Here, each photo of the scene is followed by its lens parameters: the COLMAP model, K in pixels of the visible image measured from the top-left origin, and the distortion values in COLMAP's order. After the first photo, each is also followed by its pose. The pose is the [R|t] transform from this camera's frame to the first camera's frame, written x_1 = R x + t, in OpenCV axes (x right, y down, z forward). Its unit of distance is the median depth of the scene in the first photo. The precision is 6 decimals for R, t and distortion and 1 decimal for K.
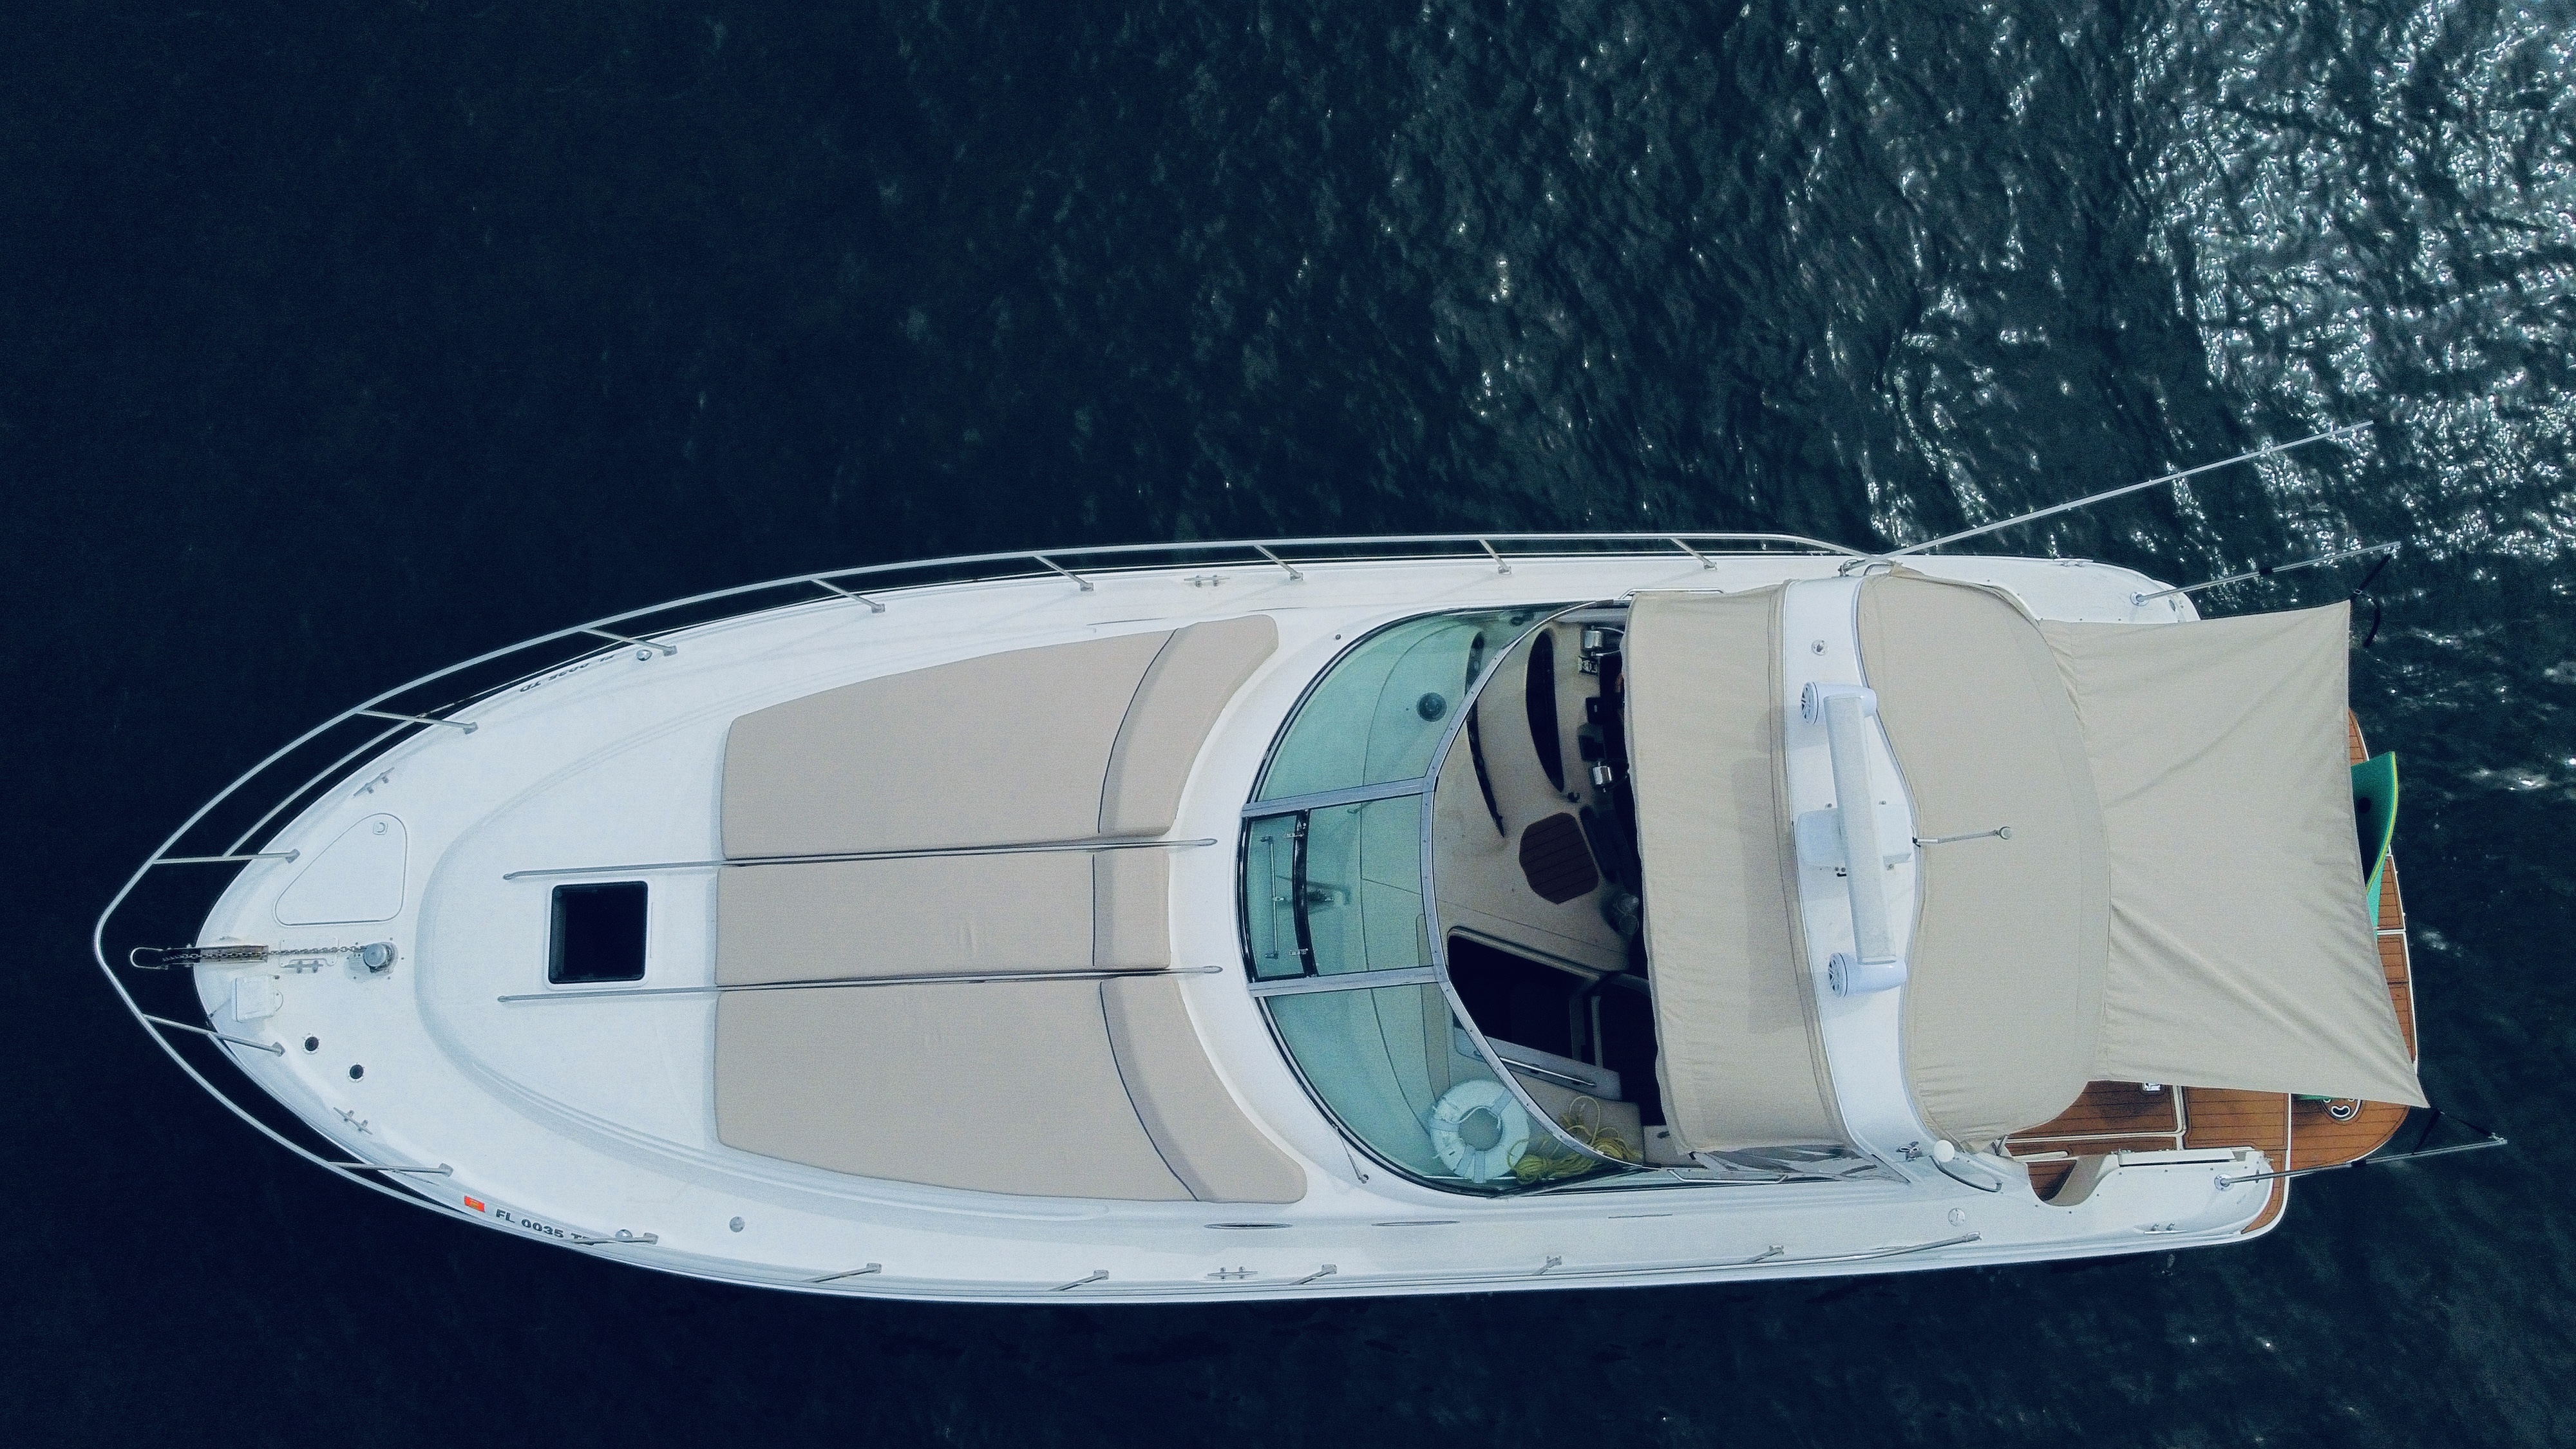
lens RADIAL K [[2035.7, 0, 1285.2], [0, 2035.7, 722.4], [0, 0, 1]] dist [-0.004152, -0.001324]
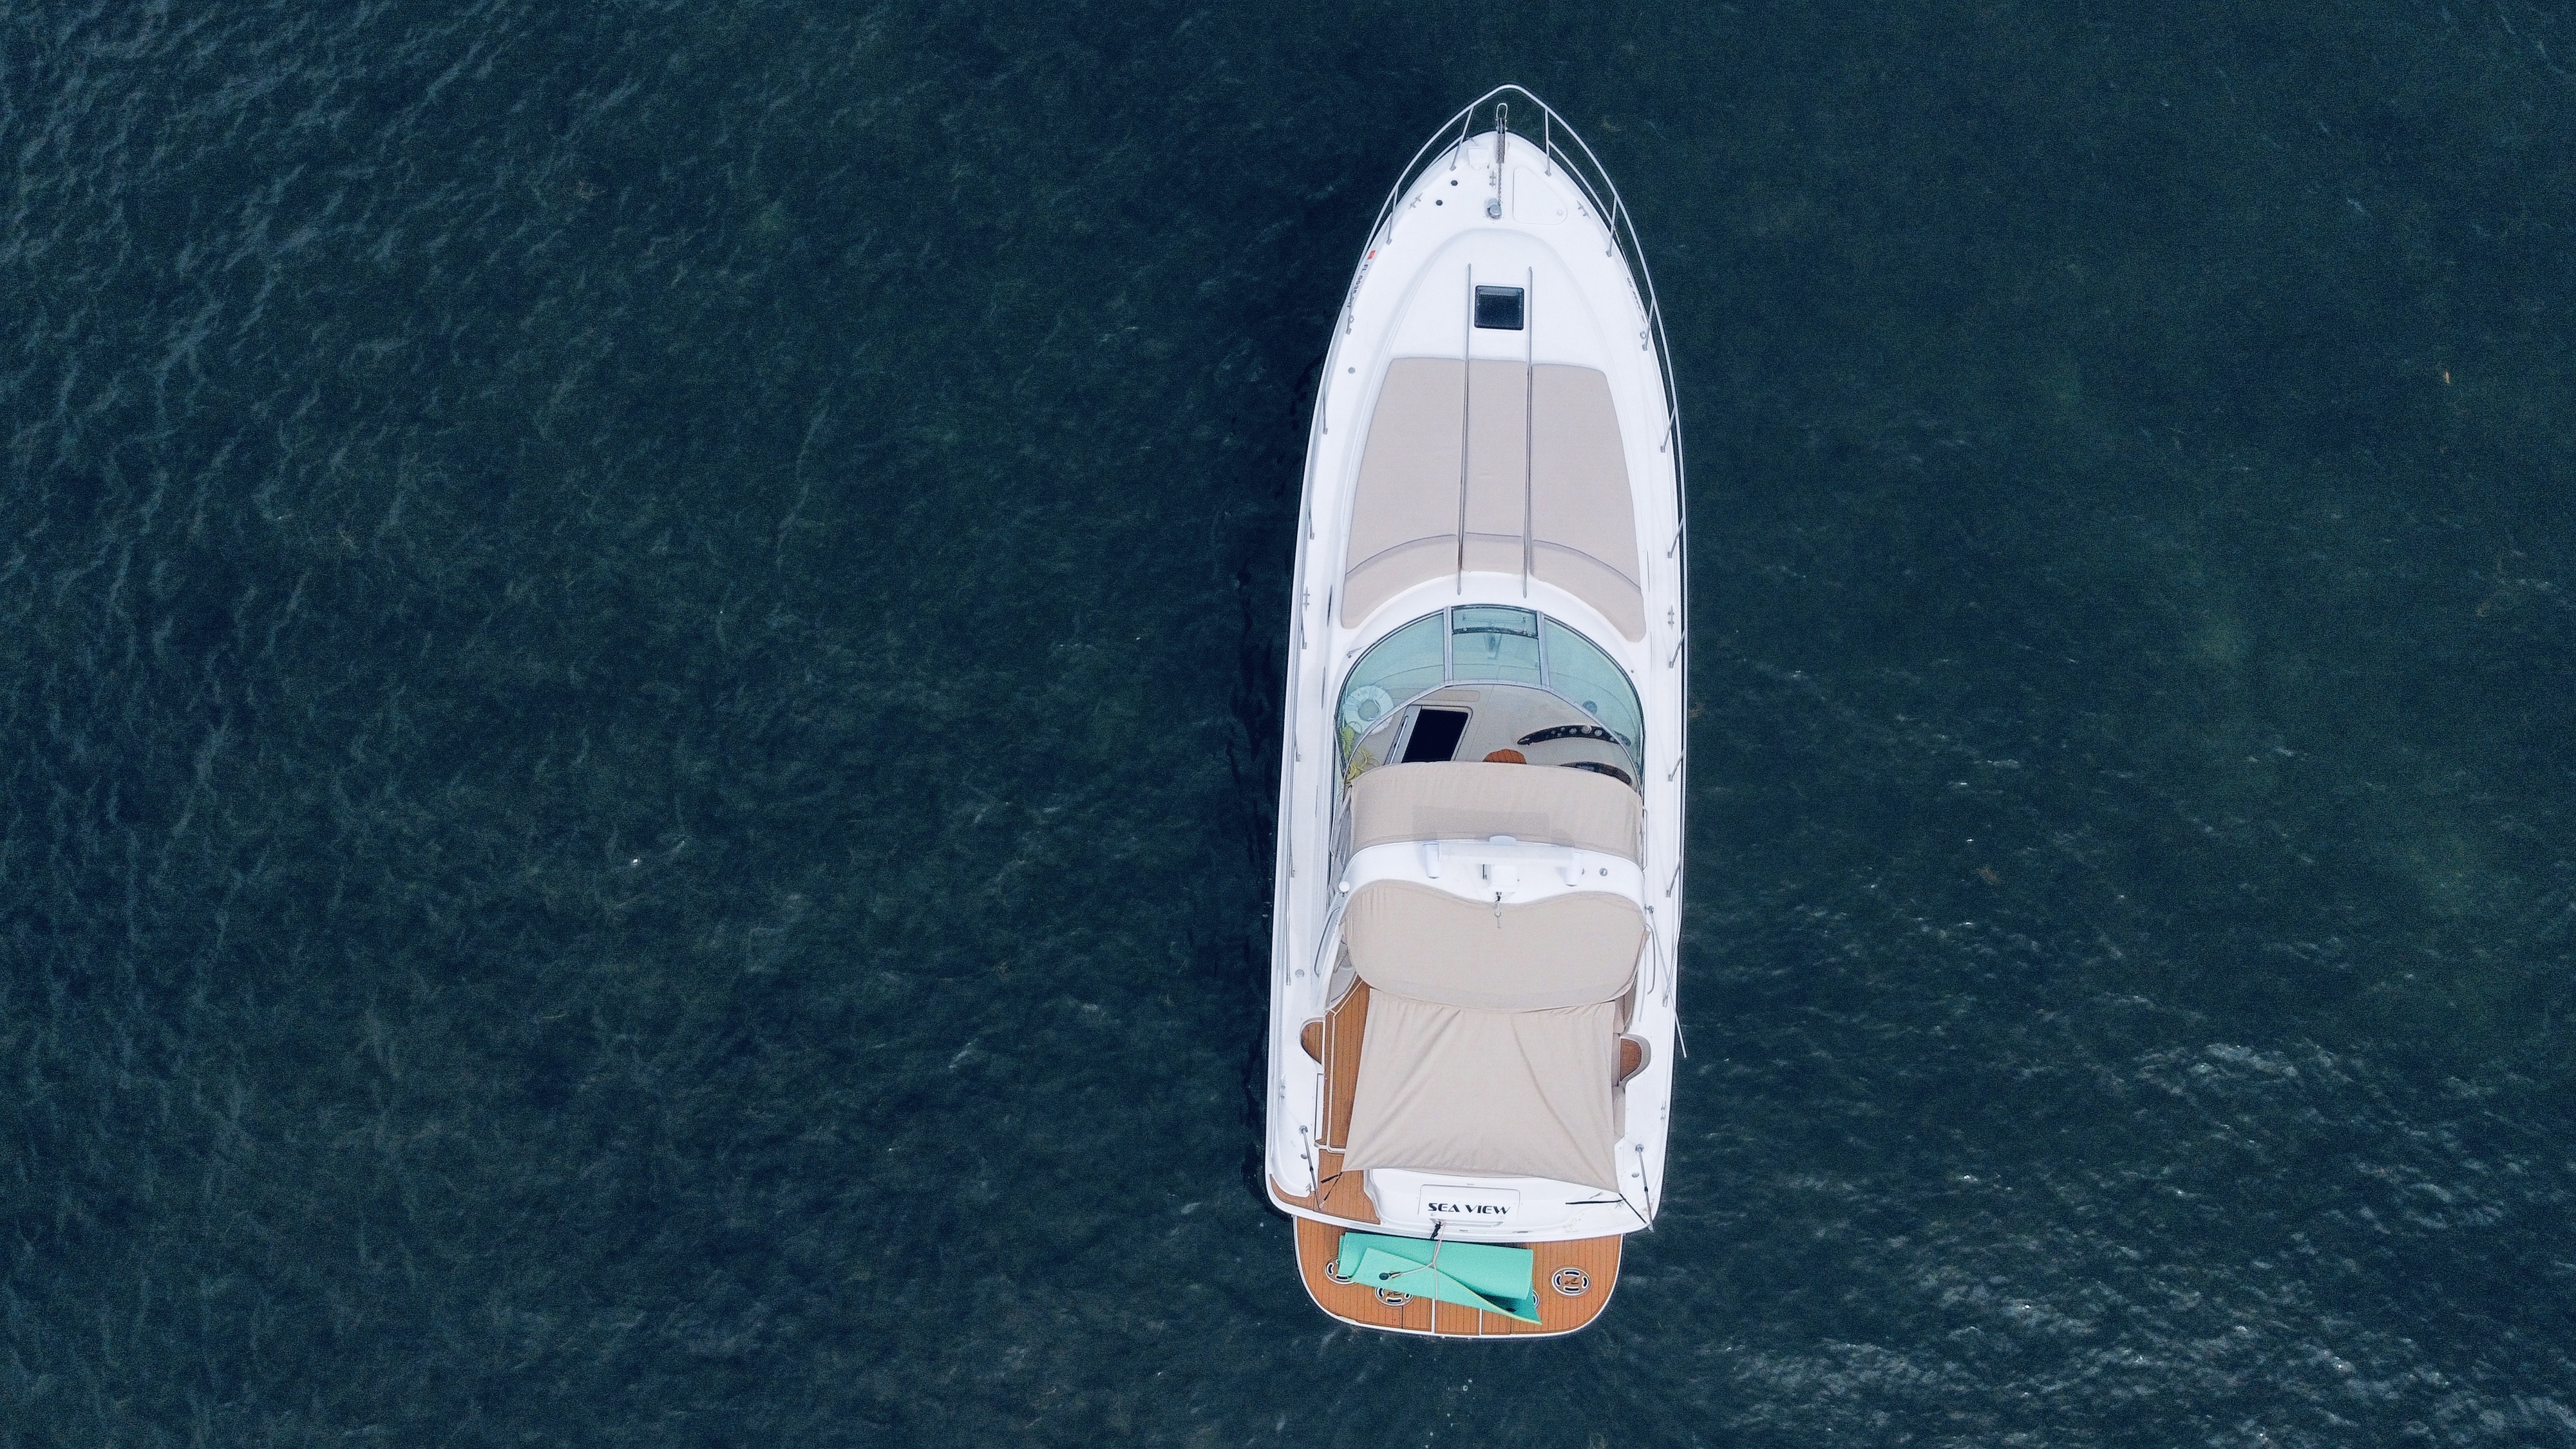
lens RADIAL K [[2035.7, 0, 1285.1], [0, 2035.7, 725.0], [0, 0, 1]] dist [-0.004152, -0.001324]
pose [[-0.092098, 0.963134, -0.252765, 0.591389], [-0.973456, -0.033673, 0.226383, -0.161026], [0.209526, 0.266905, 0.940670, -0.832916]]
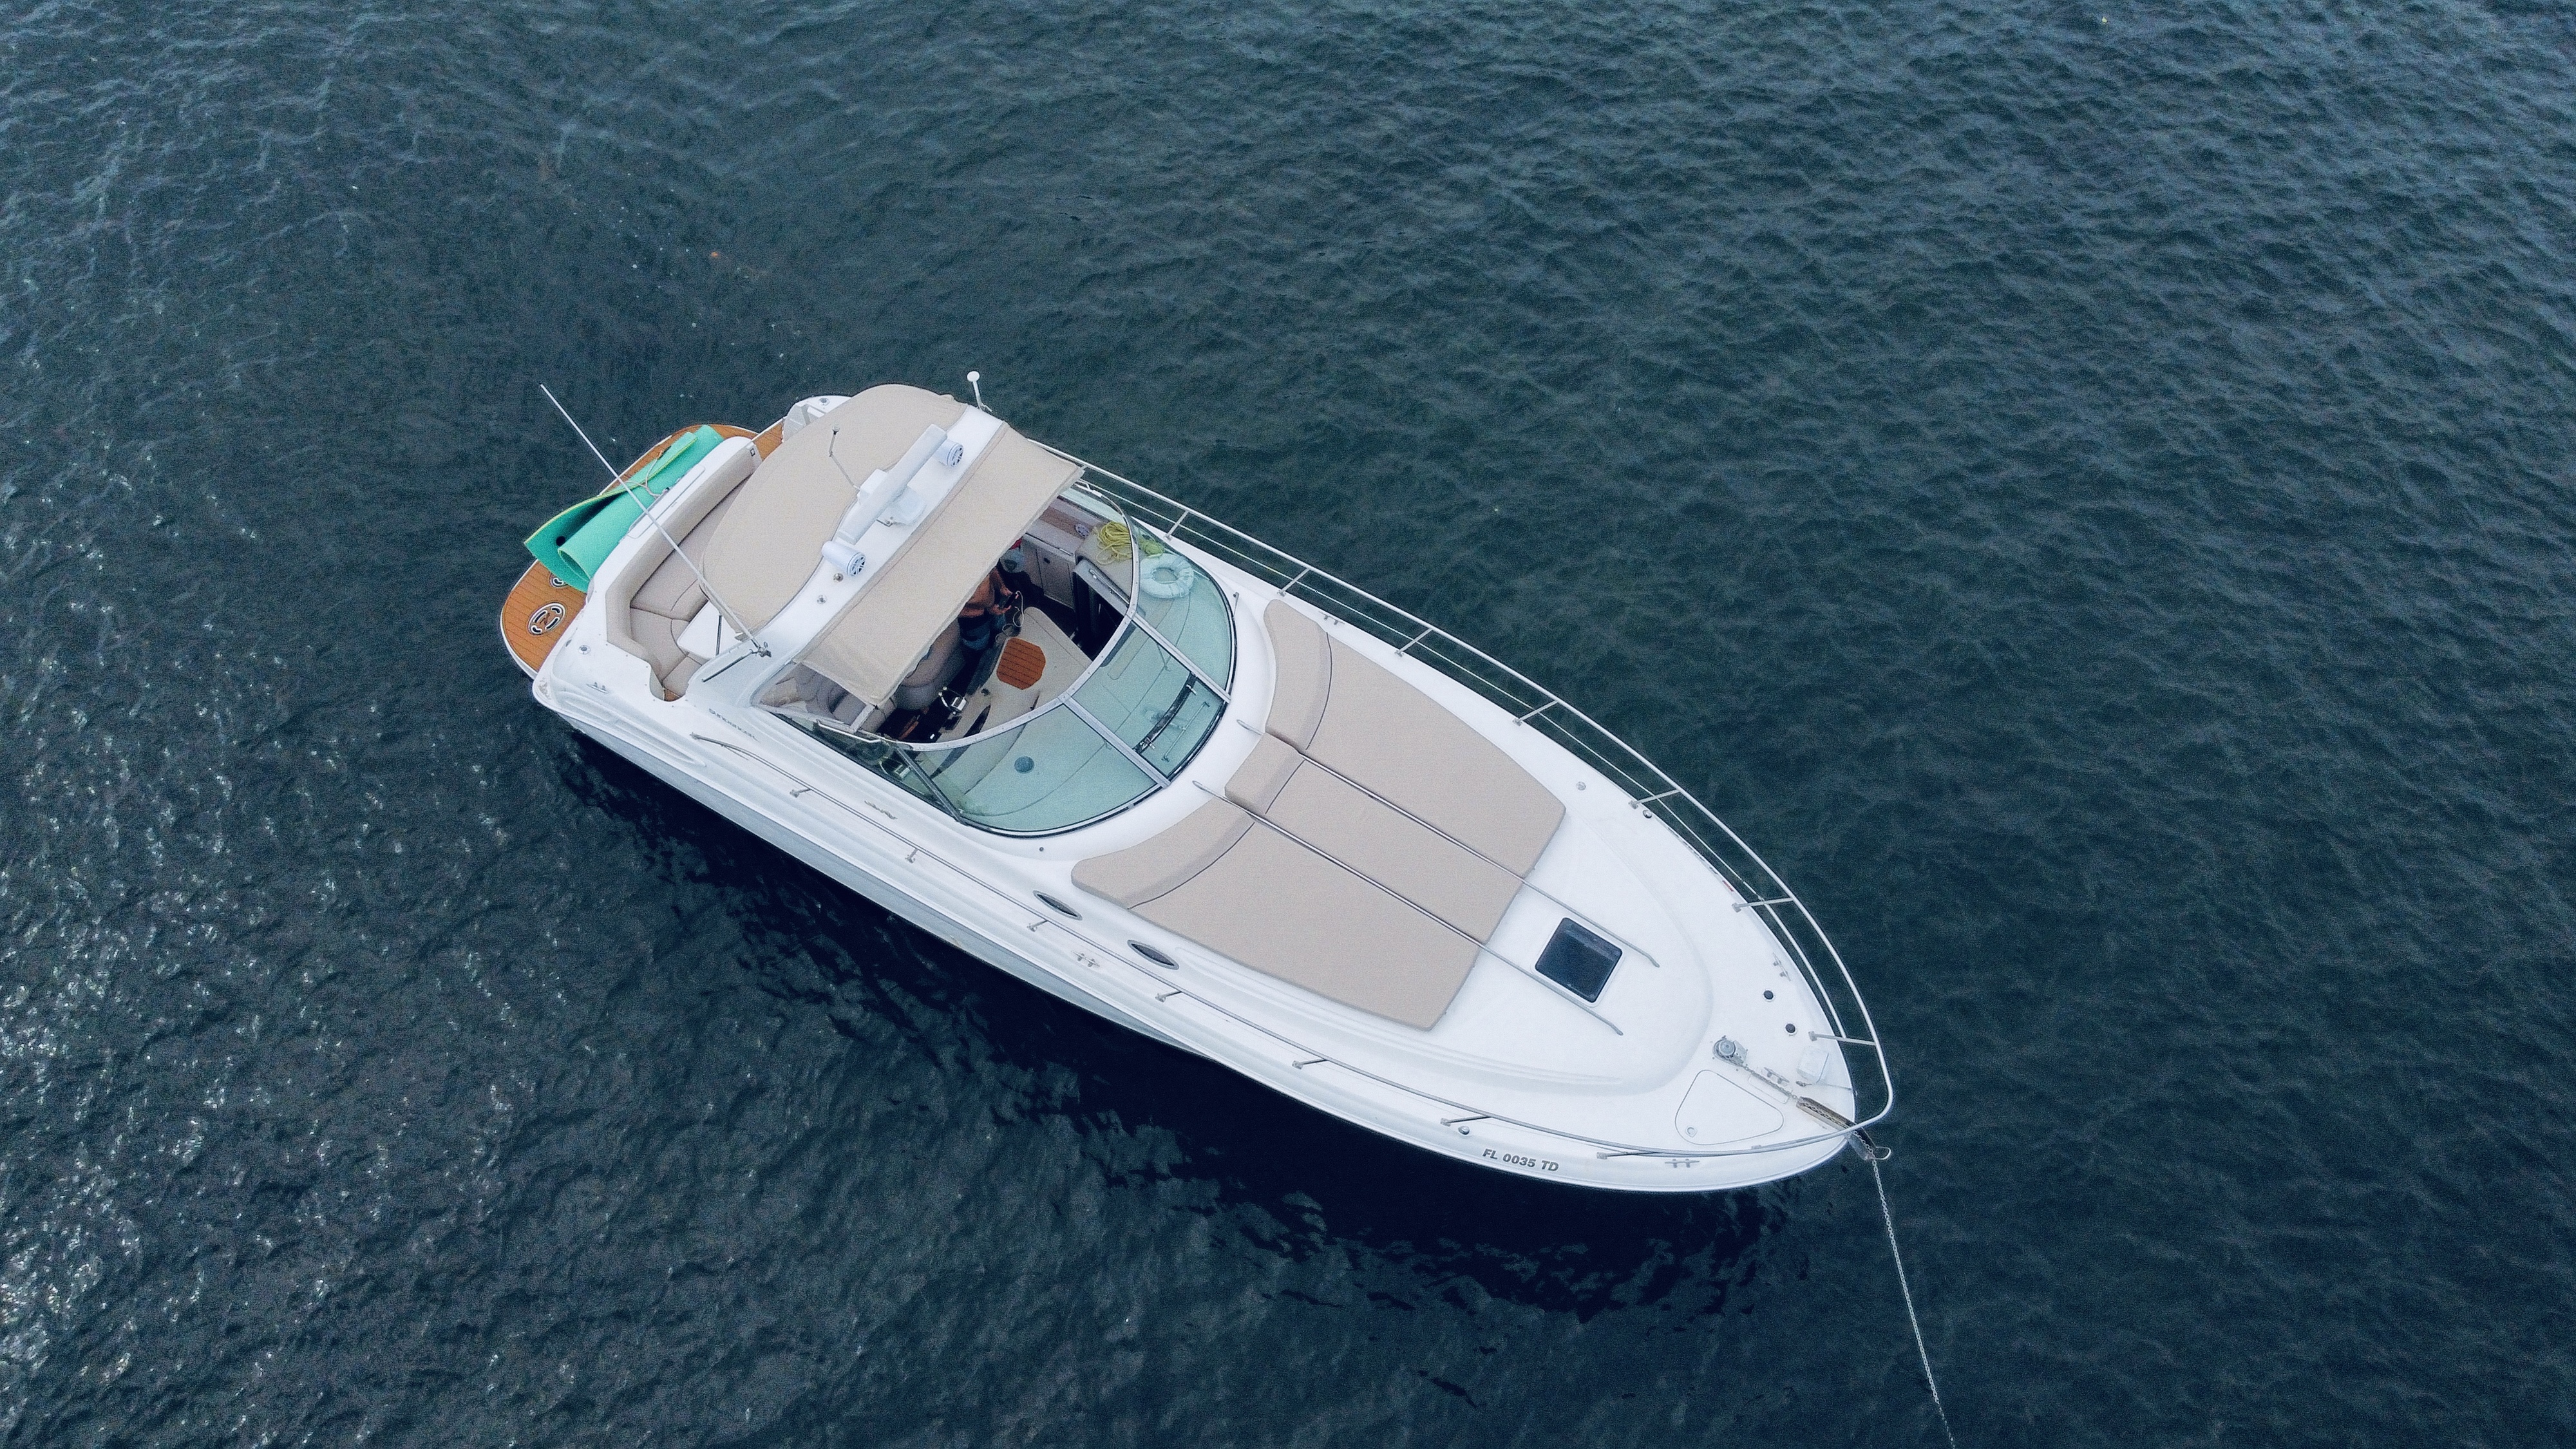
lens RADIAL K [[2035.7, 0, 1287.5], [0, 2035.7, 725.1], [0, 0, 1]] dist [-0.004152, -0.001324]
pose [[-0.828070, -0.476003, 0.296177, -0.517617], [0.541485, -0.542217, 0.642490, -0.847947], [-0.145235, 0.692403, 0.706743, -0.103817]]
